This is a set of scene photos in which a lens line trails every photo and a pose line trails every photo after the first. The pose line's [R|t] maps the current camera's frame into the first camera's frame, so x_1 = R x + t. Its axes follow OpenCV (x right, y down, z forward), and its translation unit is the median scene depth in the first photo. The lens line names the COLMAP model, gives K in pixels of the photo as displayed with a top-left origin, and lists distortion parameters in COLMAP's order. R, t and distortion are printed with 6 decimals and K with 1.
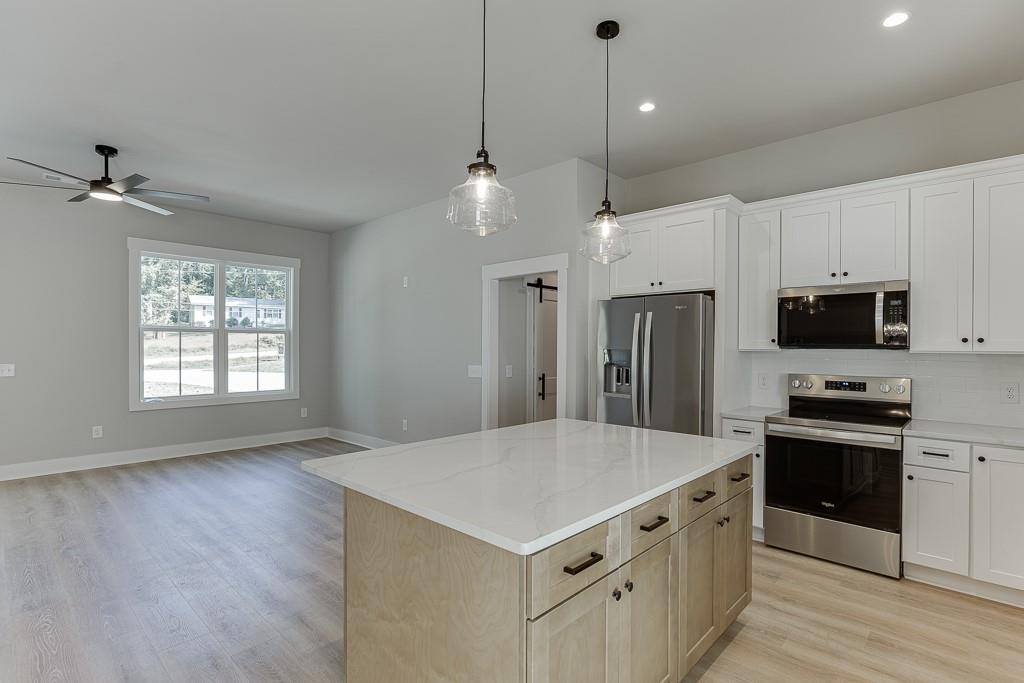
lens RADIAL K [[497.0, 0, 528.4], [0, 497.0, 348.4], [0, 0, 1]] dist [-0.007776, 0.001260]
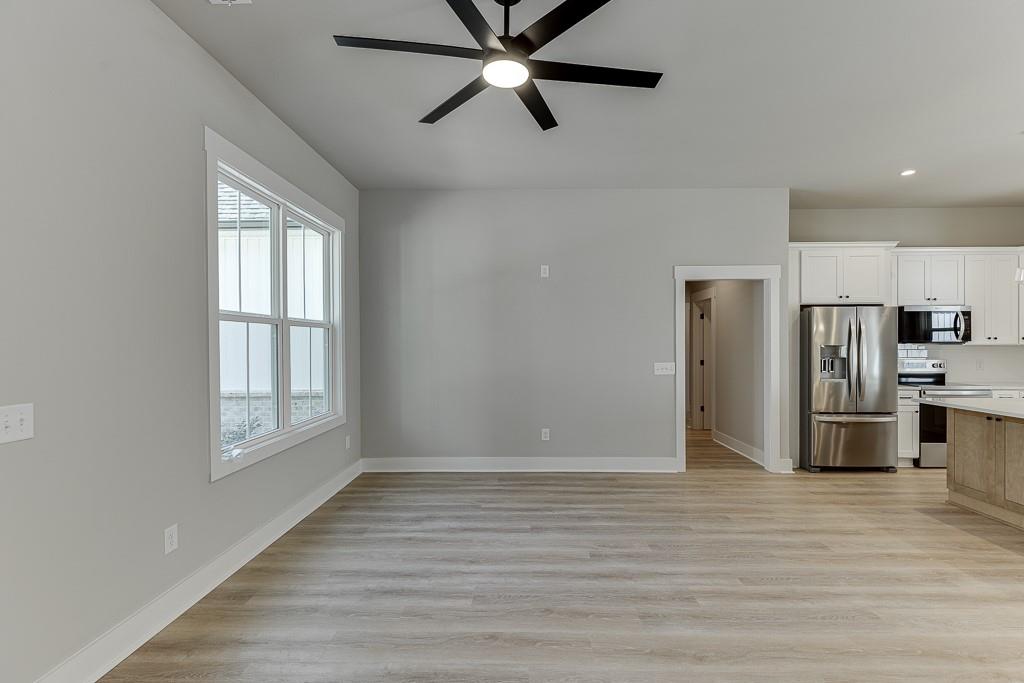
lens RADIAL K [[459.2, 0, 519.5], [0, 459.2, 345.9], [0, 0, 1]] dist [0.007093, -0.001593]
pose [[0.748524, -0.010452, 0.663025, -1.307461], [0.010530, 0.999937, 0.003875, -0.010177], [-0.663024, 0.004082, 0.748587, 0.672676]]
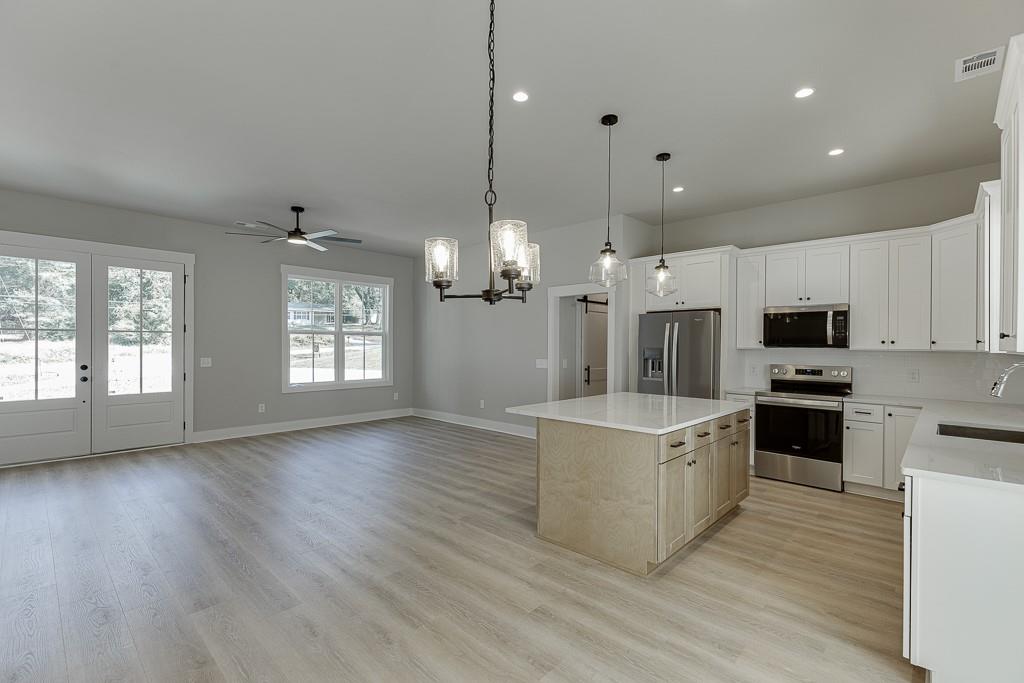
lens RADIAL K [[459.2, 0, 525.7], [0, 459.2, 346.9], [0, 0, 1]] dist [0.007093, -0.001593]
pose [[0.999986, 0.000894, -0.005198, -0.199904], [-0.000896, 1.000000, -0.000384, 0.000373], [0.005198, 0.000388, 0.999986, -0.376888]]
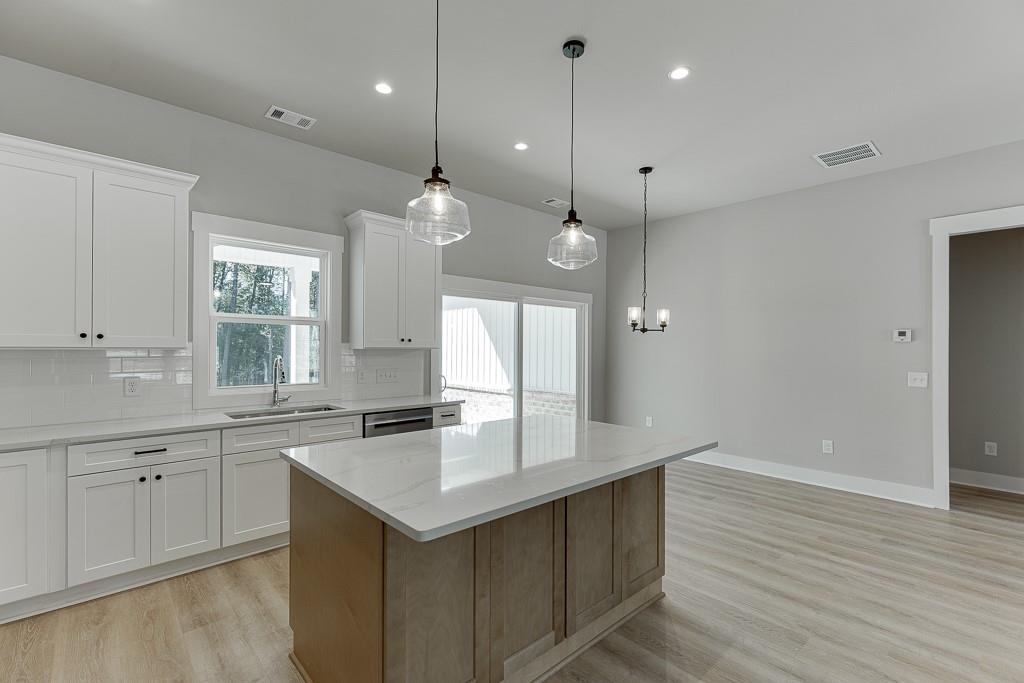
lens RADIAL K [[459.2, 0, 522.7], [0, 459.2, 346.2], [0, 0, 1]] dist [0.007093, -0.001593]
pose [[-0.996405, -0.007183, 0.084415, -0.035773], [-0.006645, 0.999956, 0.006648, -0.006187], [-0.084459, 0.006063, -0.996409, 1.172648]]
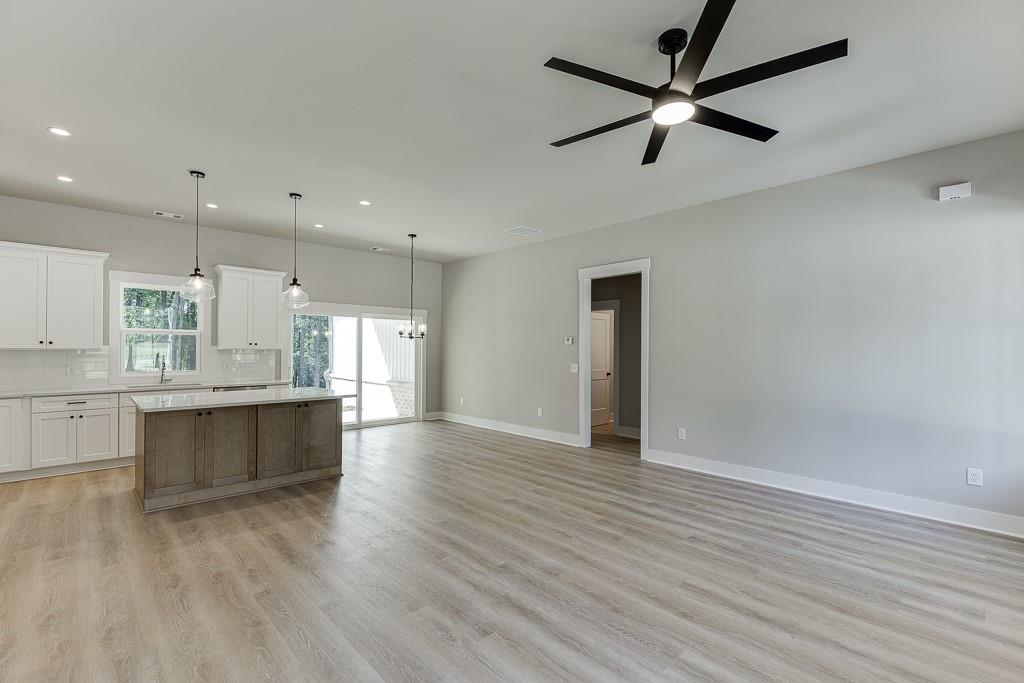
lens RADIAL K [[459.2, 0, 520.2], [0, 459.2, 344.9], [0, 0, 1]] dist [0.007093, -0.001593]
pose [[-0.997308, -0.005947, 0.073086, -0.782309], [-0.005863, 0.999982, 0.001371, -0.015753], [-0.073093, 0.000939, -0.997325, 1.756001]]
